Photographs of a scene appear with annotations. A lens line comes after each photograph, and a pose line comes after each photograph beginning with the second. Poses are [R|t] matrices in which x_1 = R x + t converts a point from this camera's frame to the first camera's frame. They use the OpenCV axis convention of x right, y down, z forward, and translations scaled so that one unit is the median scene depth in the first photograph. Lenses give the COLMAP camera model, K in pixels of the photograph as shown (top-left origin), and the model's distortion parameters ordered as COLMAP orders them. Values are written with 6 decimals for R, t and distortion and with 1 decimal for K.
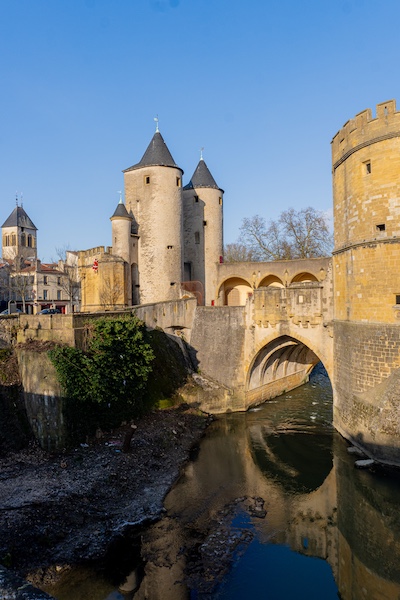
lens RADIAL K [[410.0, 0, 181.4], [0, 410.0, 300.5], [0, 0, 1]] dist [-0.008955, 0.001251]
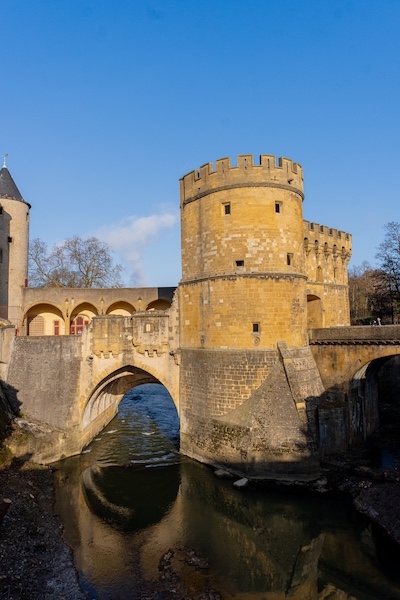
lens RADIAL K [[410.0, 0, 181.4], [0, 410.0, 300.5], [0, 0, 1]] dist [-0.008955, 0.001251]
pose [[0.806878, 0.042880, 0.589160, -0.234729], [0.001190, 0.997242, -0.074210, 0.005040], [-0.590717, 0.060579, 0.804601, 0.157962]]
